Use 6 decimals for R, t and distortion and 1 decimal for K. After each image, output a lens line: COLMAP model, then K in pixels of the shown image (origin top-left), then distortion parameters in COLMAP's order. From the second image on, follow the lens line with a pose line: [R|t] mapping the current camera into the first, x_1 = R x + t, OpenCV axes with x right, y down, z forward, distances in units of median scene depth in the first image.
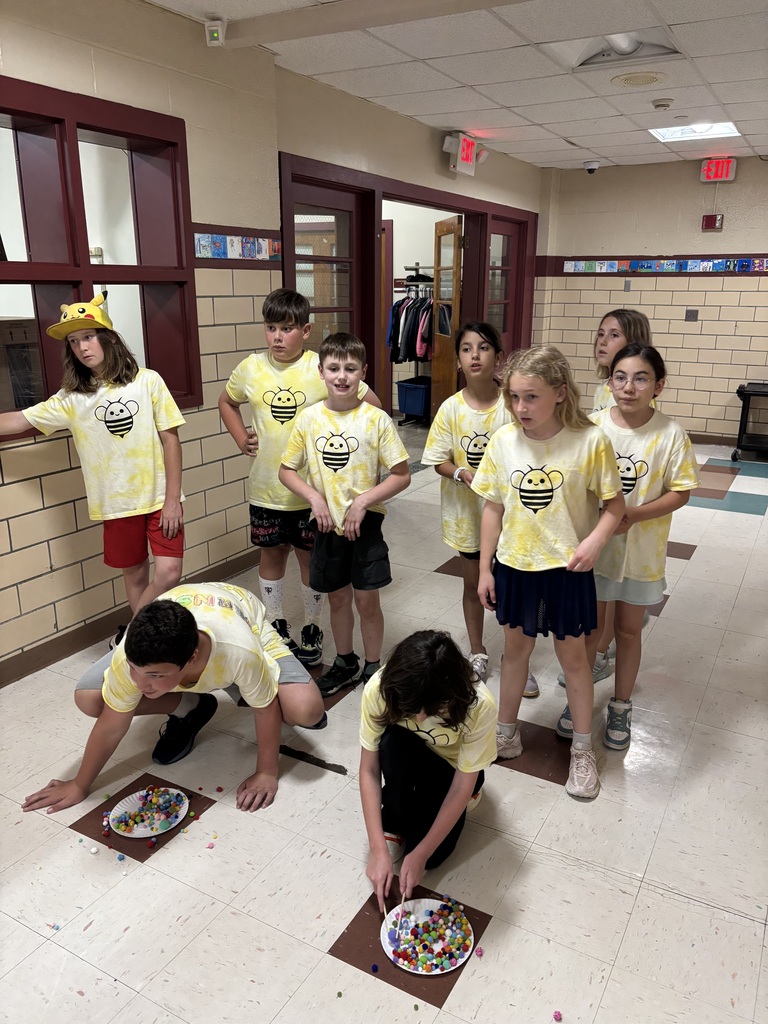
lens RADIAL K [[767.0, 0, 377.3], [0, 767.0, 503.2], [0, 0, 1]] dist [0.000509, 0.007689]
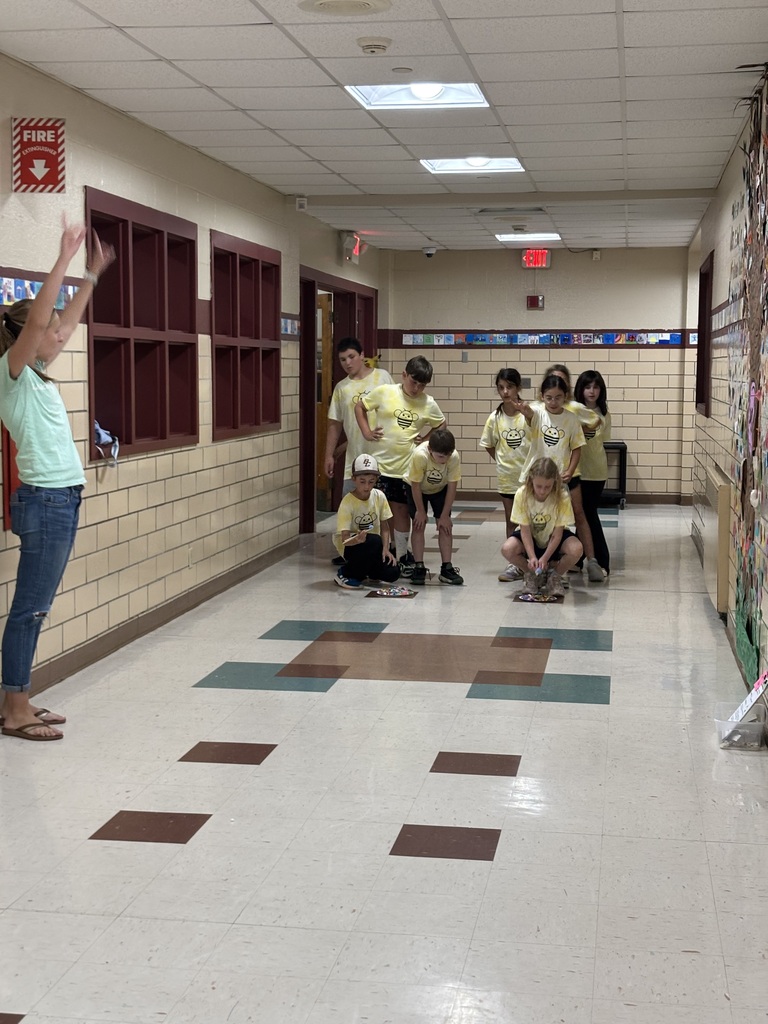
lens RADIAL K [[1550.5, 0, 385.9], [0, 1550.5, 515.5], [0, 0, 1]] dist [0.284735, 0.000000]
pose [[0.939906, -0.040405, 0.339035, -0.525661], [0.096994, 0.983661, -0.151667, 0.252745], [-0.327367, 0.175437, 0.928468, -0.941740]]
